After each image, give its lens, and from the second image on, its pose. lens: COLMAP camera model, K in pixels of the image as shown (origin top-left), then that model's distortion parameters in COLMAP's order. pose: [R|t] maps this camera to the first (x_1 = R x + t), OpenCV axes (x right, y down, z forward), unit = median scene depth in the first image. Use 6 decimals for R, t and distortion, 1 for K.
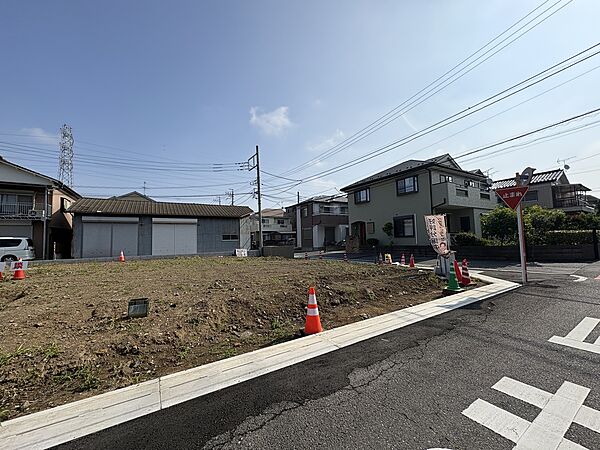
lens RADIAL K [[240.8, 0, 300.0], [0, 240.8, 225.0], [0, 0, 1]] dist [0.001188, 0.000240]
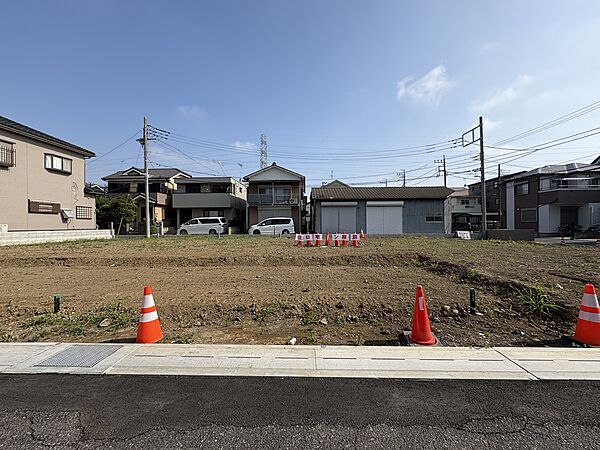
lens RADIAL K [[237.2, 0, 300.0], [0, 237.2, 225.0], [0, 0, 1]] dist [-0.000549, 0.000015]
pose [[0.837690, 0.022682, -0.545675, -0.234953], [0.019283, 0.997286, 0.071057, -0.004006], [0.545806, -0.070046, 0.834979, -0.119504]]
